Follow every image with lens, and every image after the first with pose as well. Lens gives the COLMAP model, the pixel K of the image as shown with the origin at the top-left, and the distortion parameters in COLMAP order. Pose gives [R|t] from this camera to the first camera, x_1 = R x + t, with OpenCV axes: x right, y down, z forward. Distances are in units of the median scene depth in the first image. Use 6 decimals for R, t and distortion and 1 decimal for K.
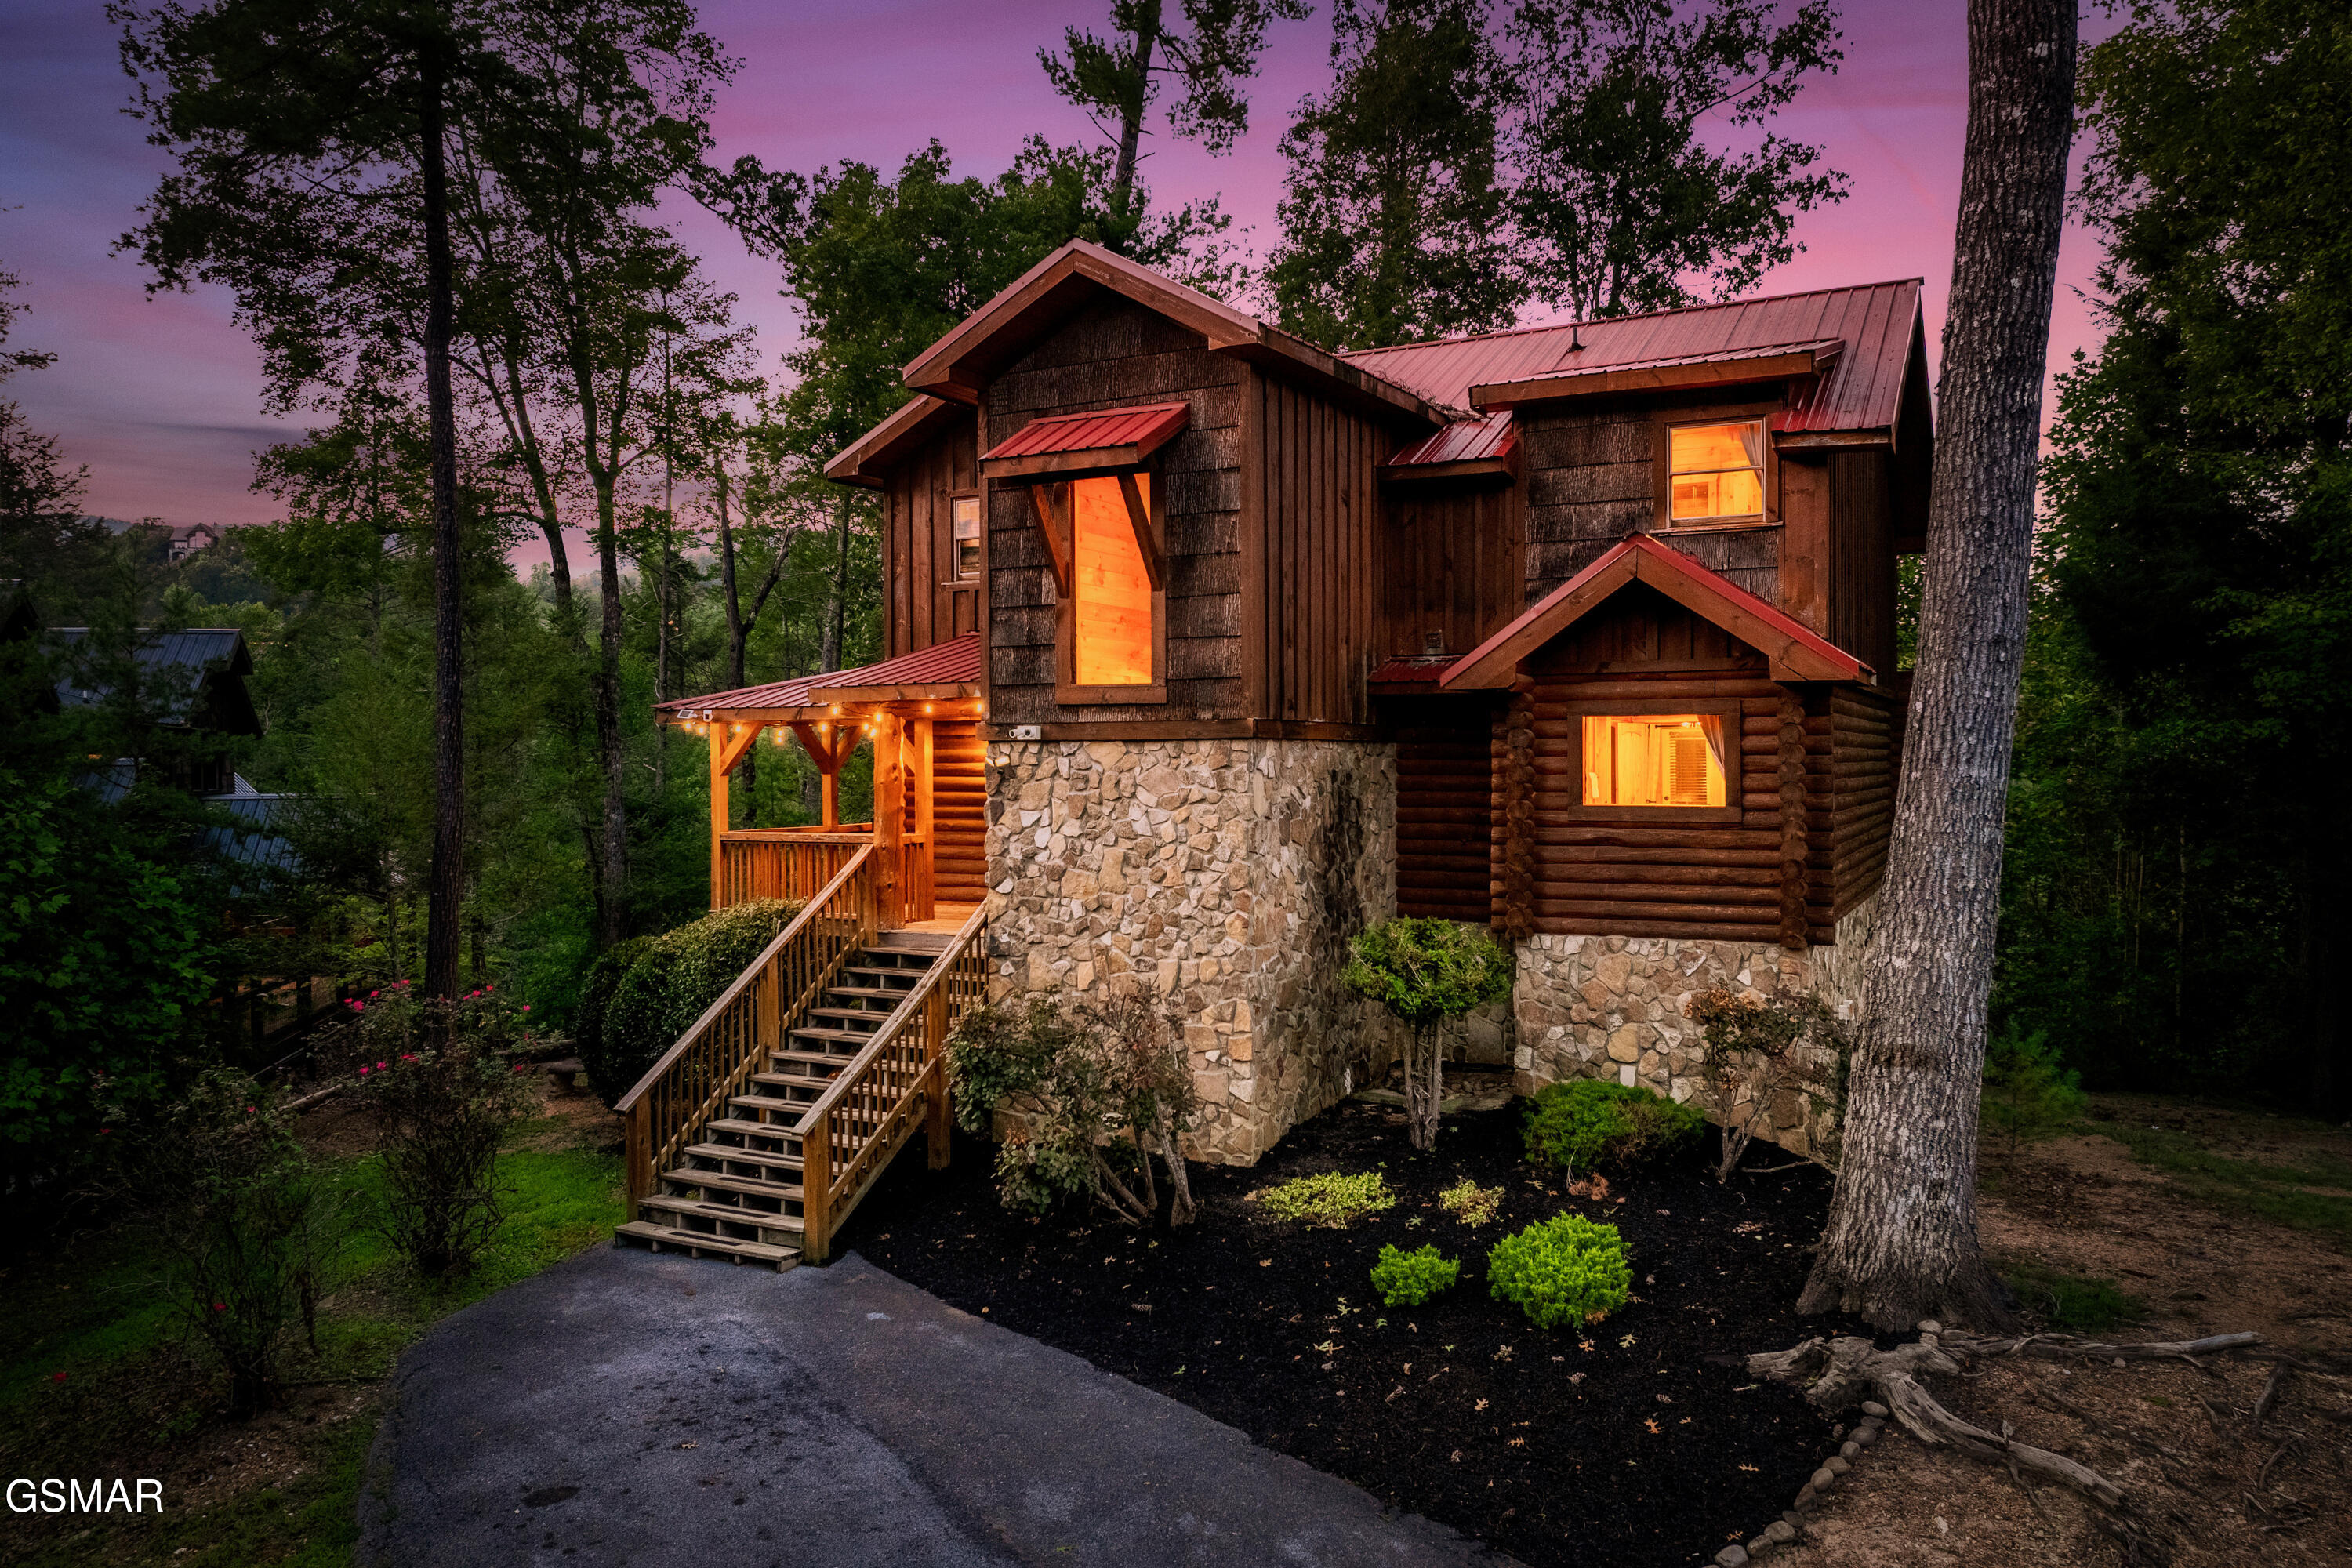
lens RADIAL K [[1668.7, 0, 1170.8], [0, 1668.7, 773.3], [0, 0, 1]] dist [-0.019142, -0.001871]
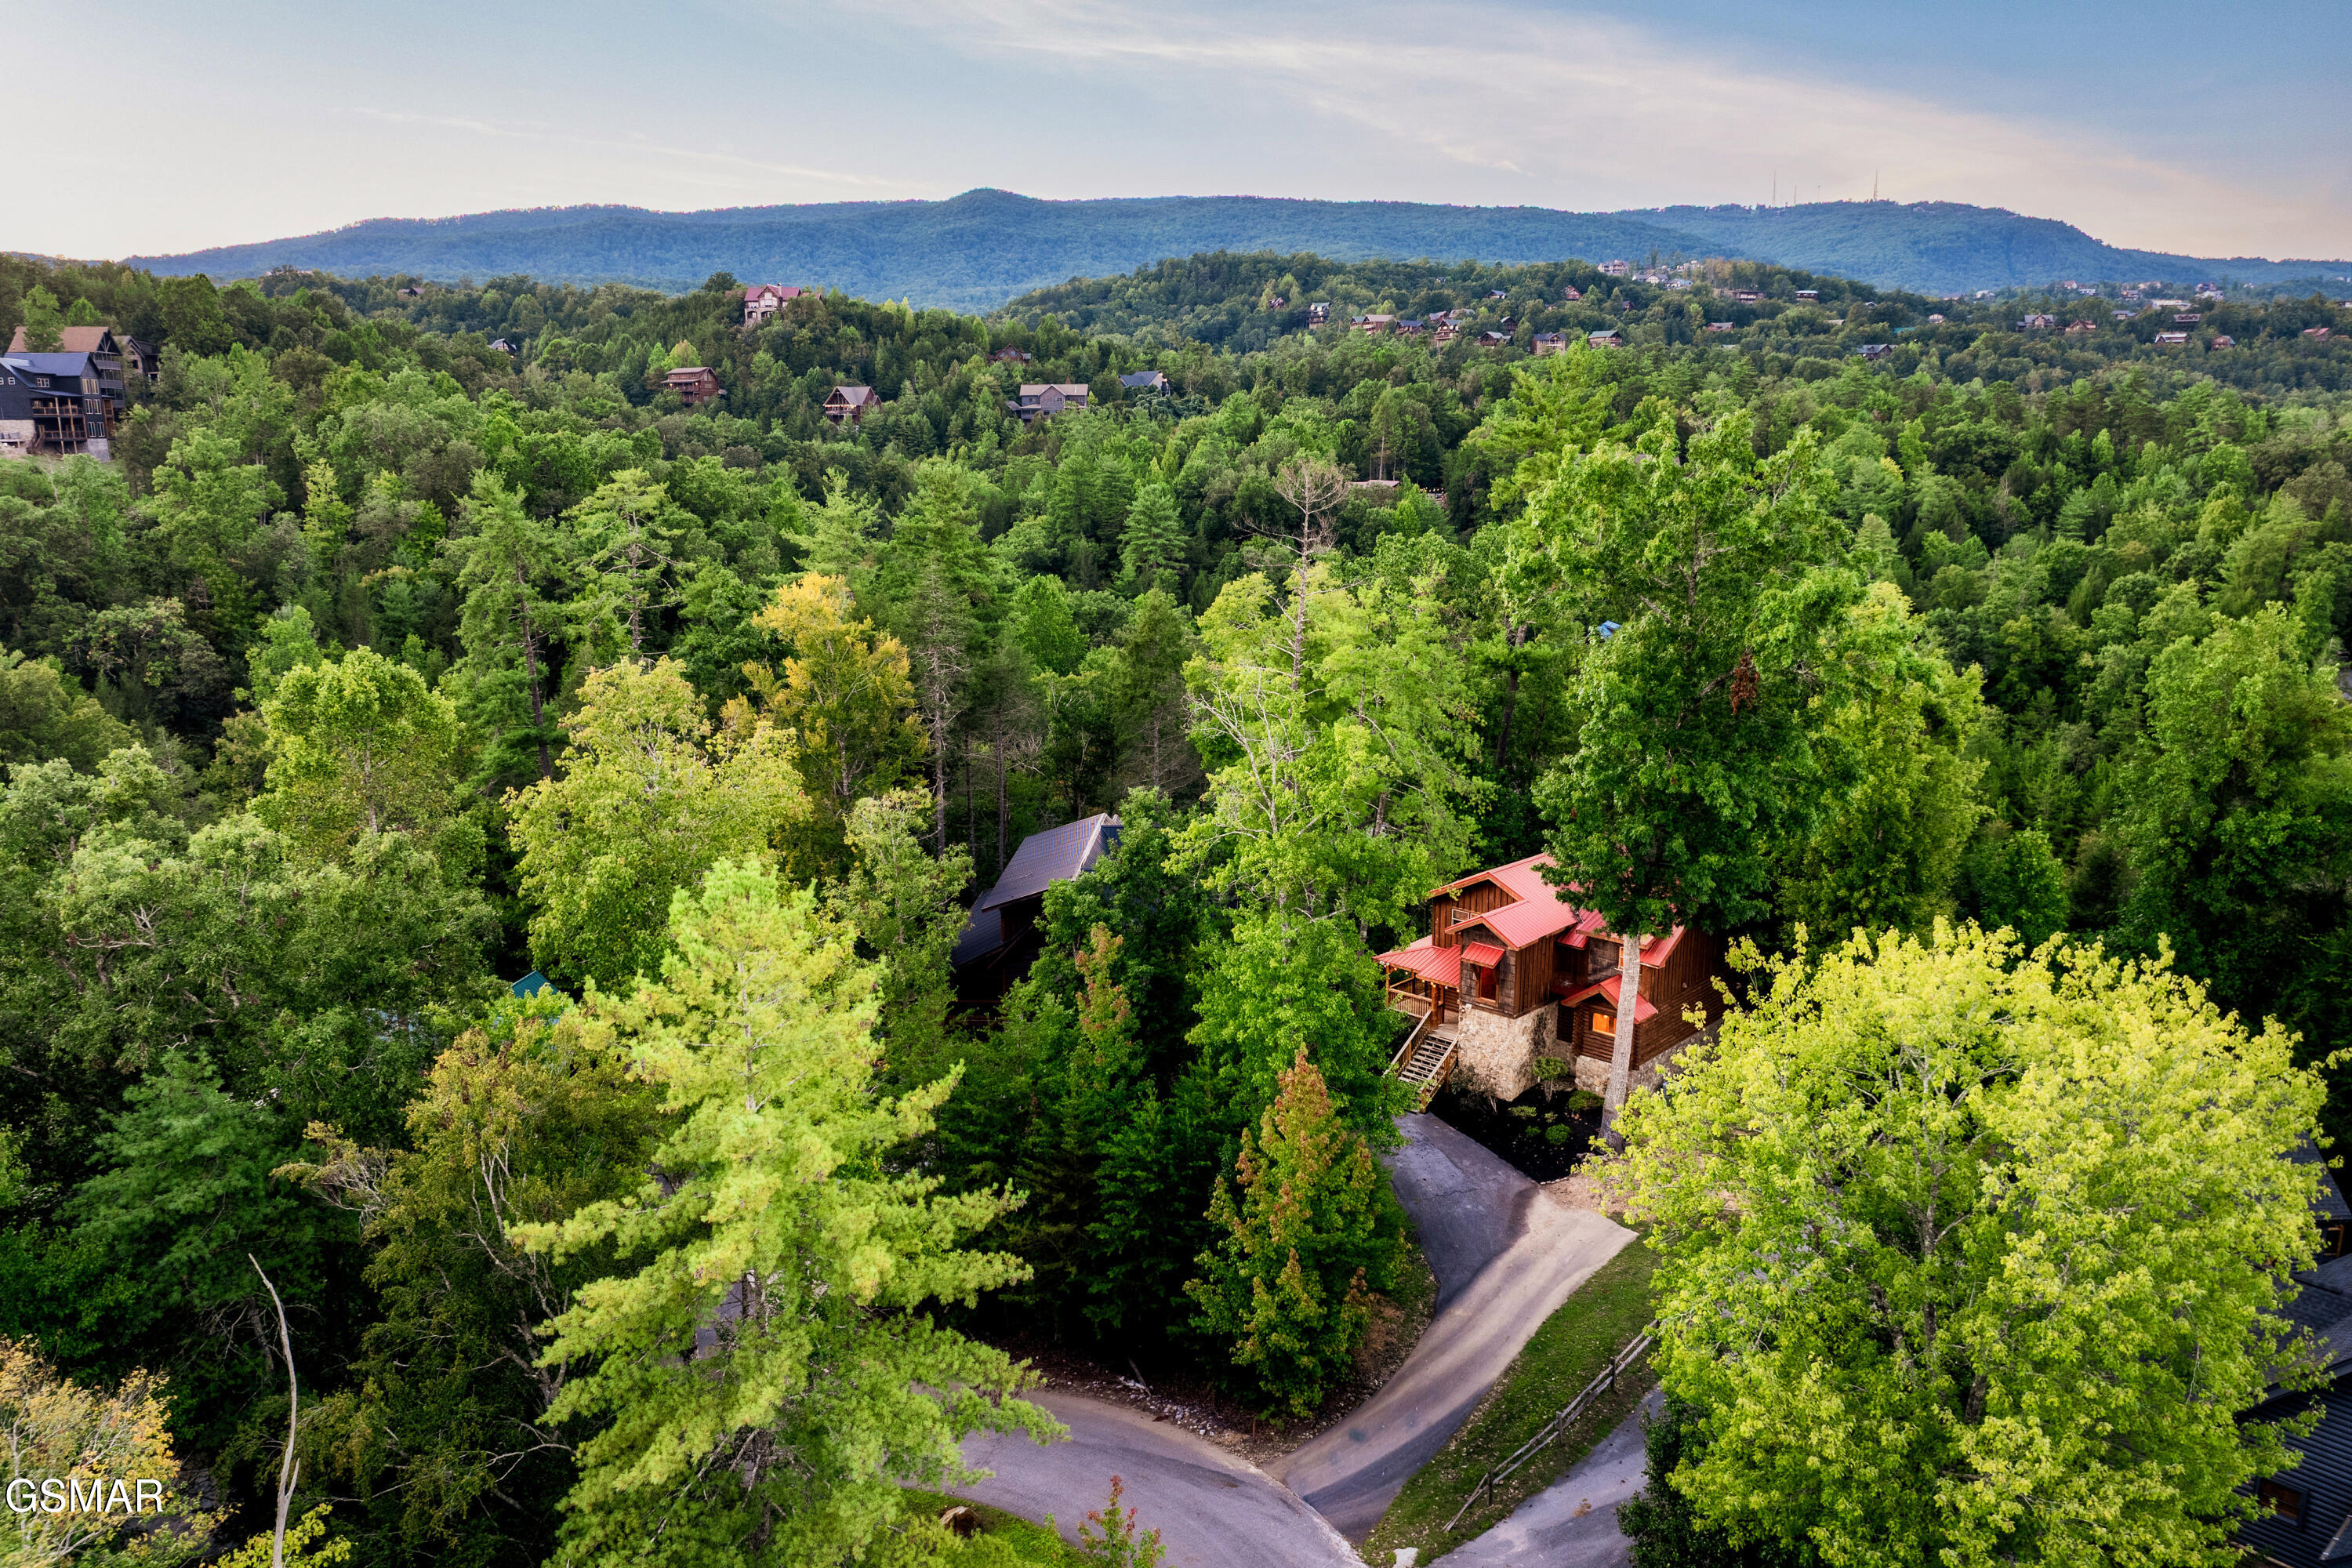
lens RADIAL K [[1625.8, 0, 1164.9], [0, 1625.8, 774.3], [0, 0, 1]] dist [-0.032324, -0.001477]
pose [[0.962814, 0.056023, -0.264291, 0.261093], [-0.002857, 0.980320, 0.197394, -1.565430], [0.270148, -0.189299, 0.944026, -3.417858]]
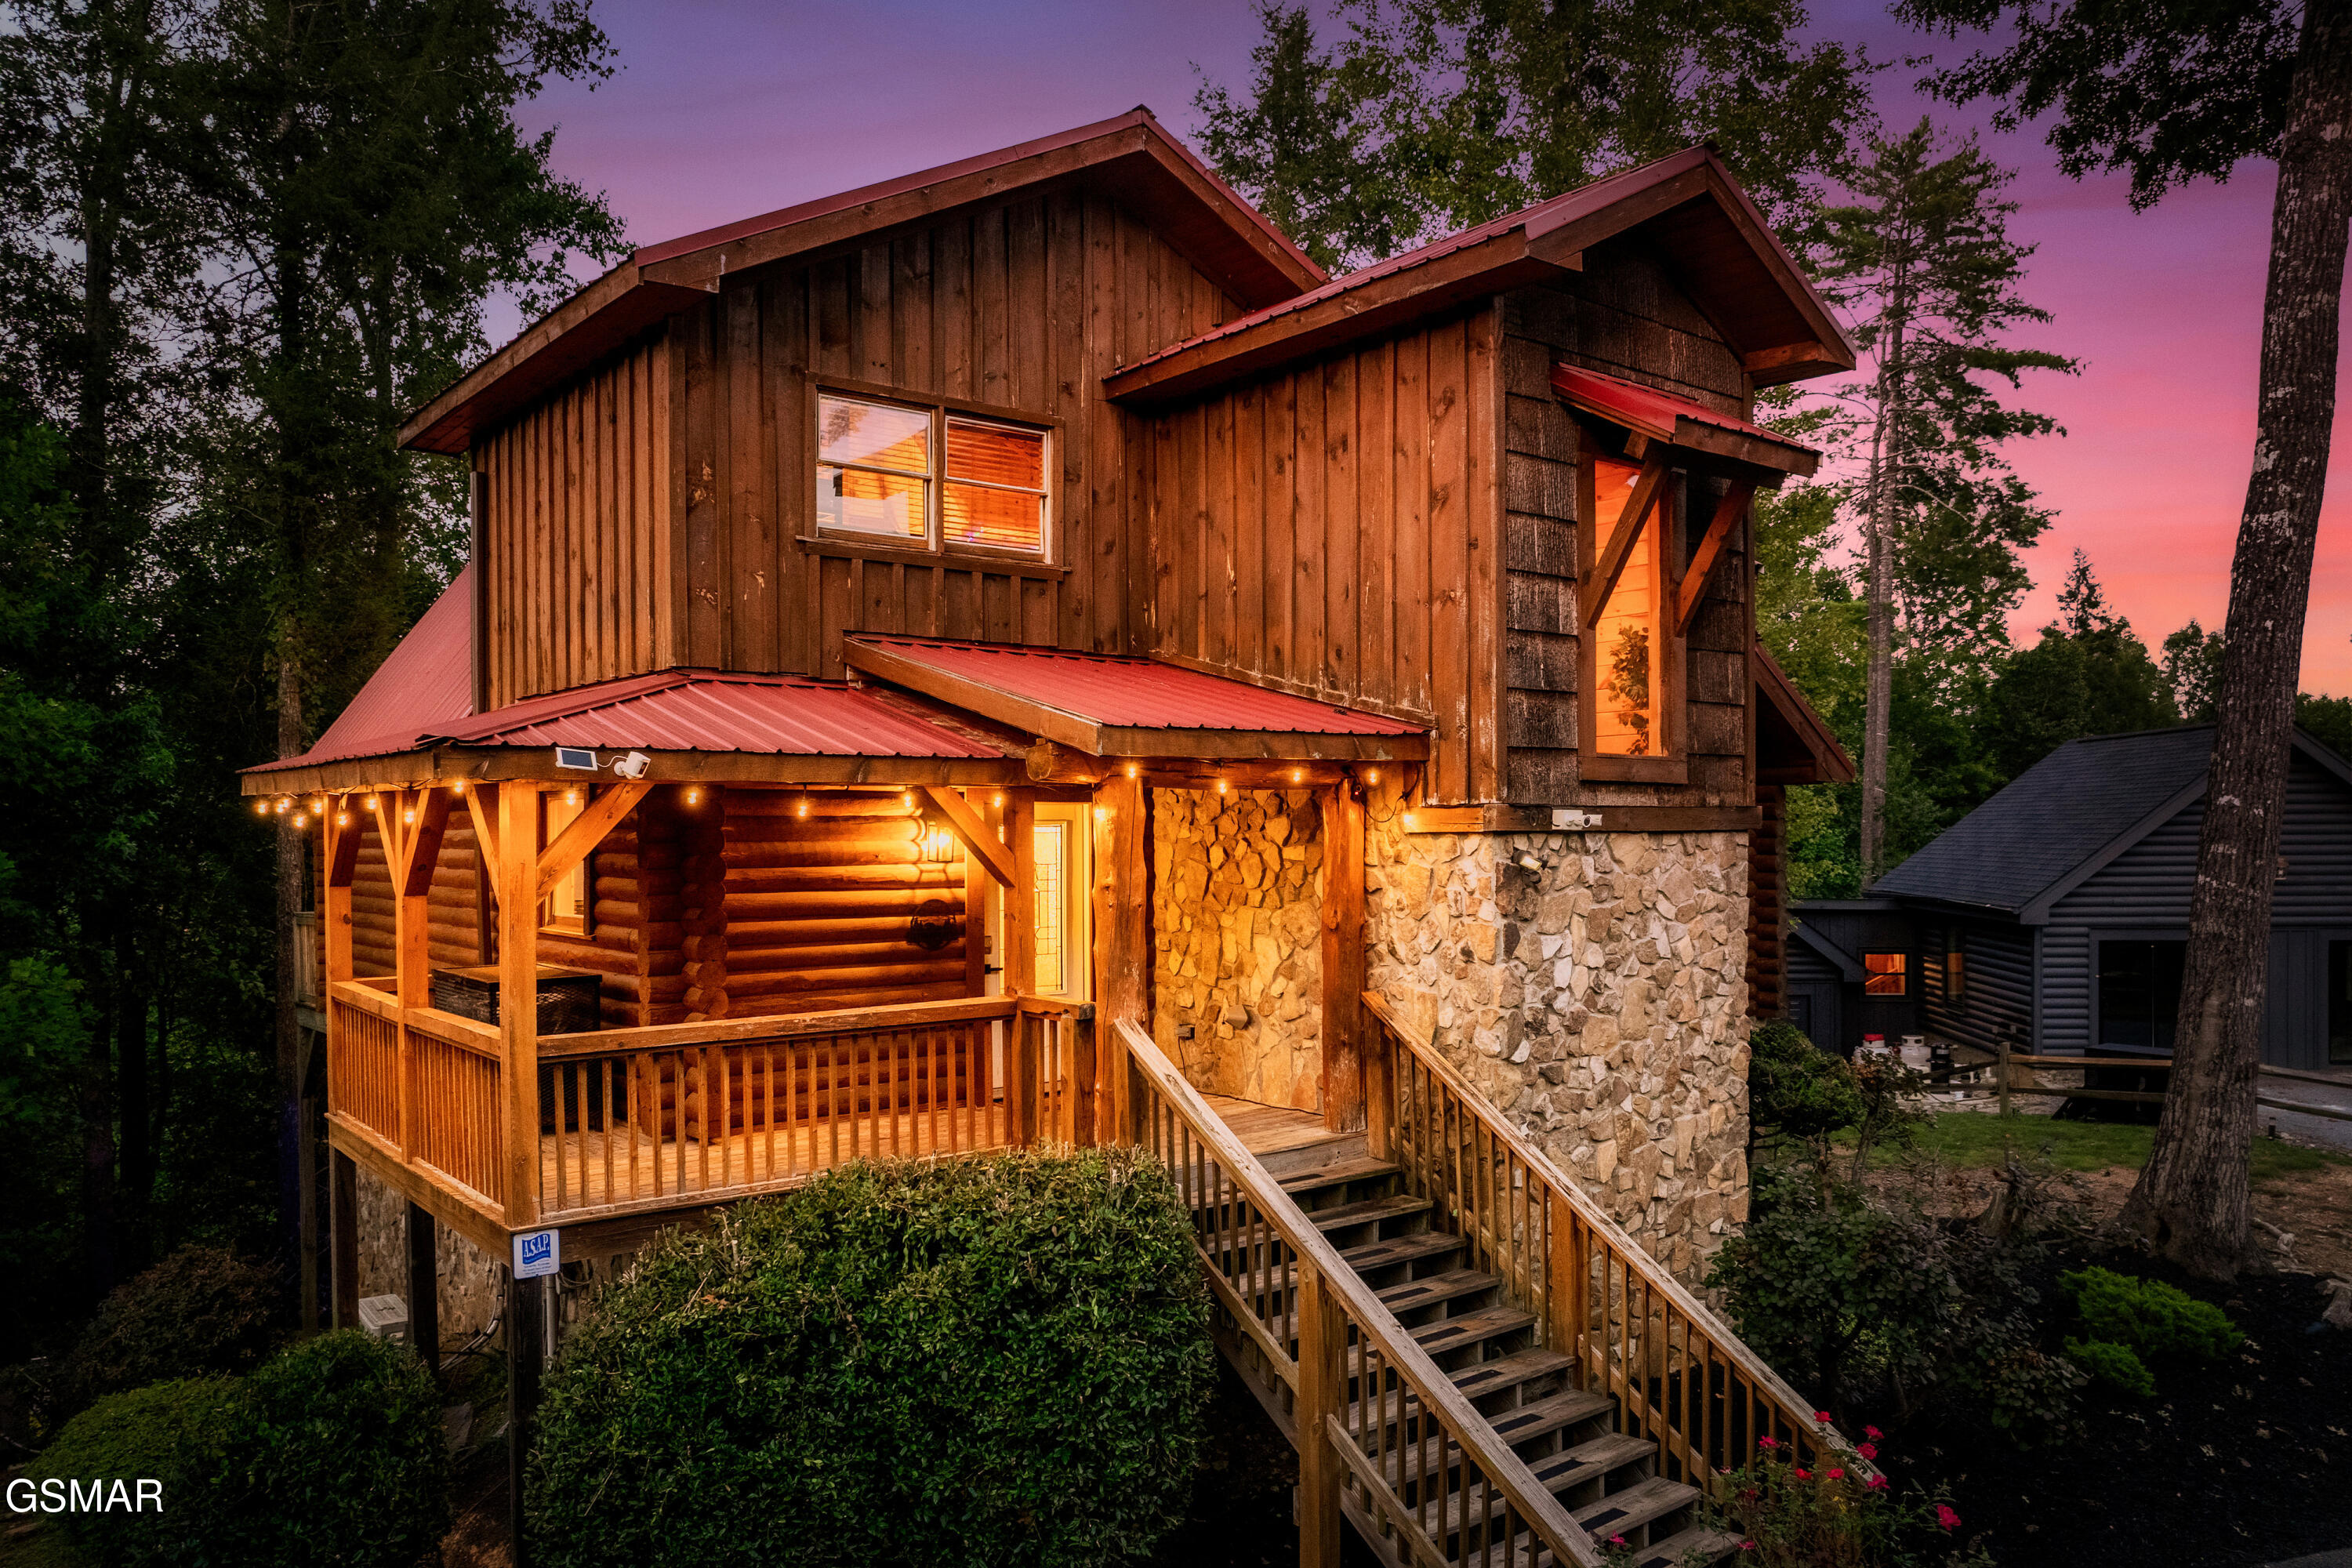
lens RADIAL K [[1645.6, 0, 1179.4], [0, 1645.6, 839.3], [0, 0, 1]] dist [-0.043863, -0.001554]
pose [[0.387307, -0.003412, 0.921945, -0.769475], [0.006666, 0.999977, 0.000900, -0.018333], [-0.921927, 0.005797, 0.387321, 0.897107]]
